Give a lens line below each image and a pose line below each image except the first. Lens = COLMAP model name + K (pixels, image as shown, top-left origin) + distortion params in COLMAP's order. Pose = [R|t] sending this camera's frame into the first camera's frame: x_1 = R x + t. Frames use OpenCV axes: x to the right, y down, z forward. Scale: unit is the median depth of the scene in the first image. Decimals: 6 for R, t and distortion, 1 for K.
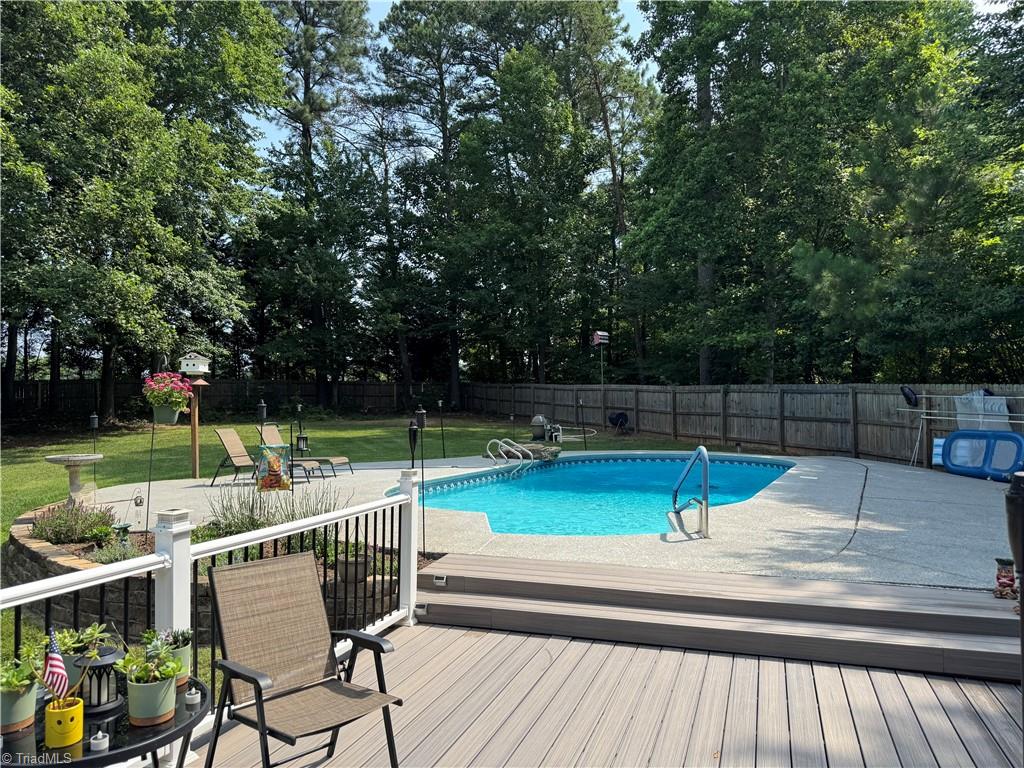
lens RADIAL K [[721.4, 0, 514.1], [0, 721.4, 390.7], [0, 0, 1]] dist [0.044968, -0.056437]
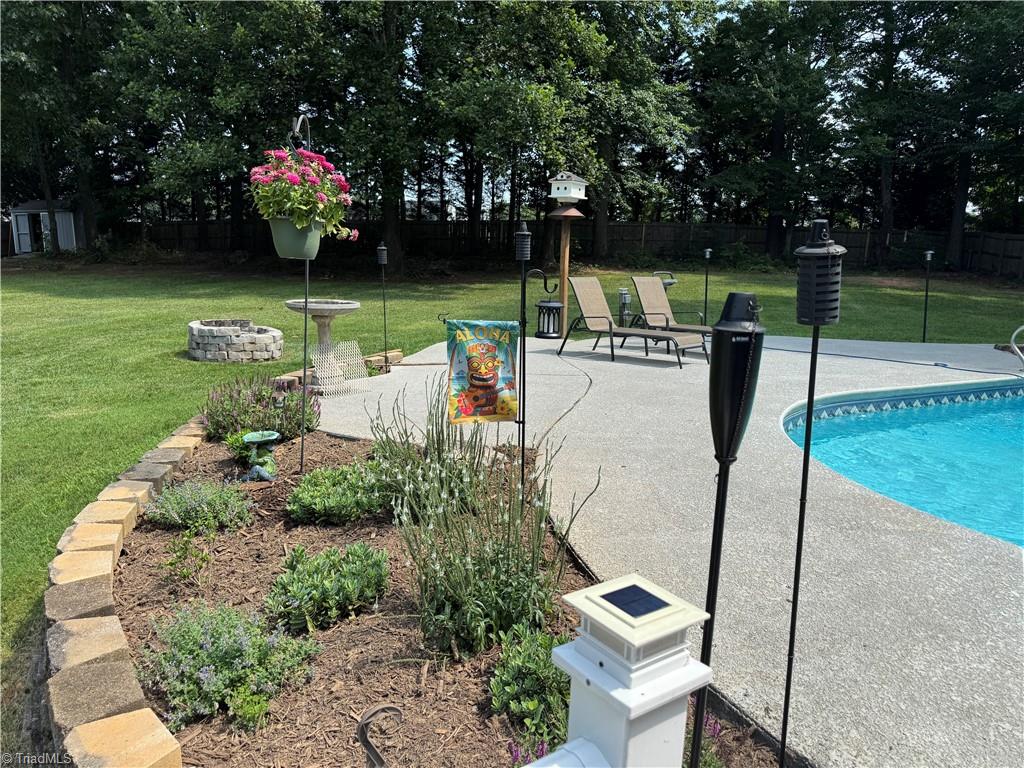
lens RADIAL K [[721.4, 0, 520.1], [0, 721.4, 390.5], [0, 0, 1]] dist [0.044968, -0.056437]
pose [[0.819357, 0.147759, -0.553914, -0.012143], [-0.032498, 0.976631, 0.212450, 0.004364], [0.572362, -0.156071, 0.805012, 0.124751]]
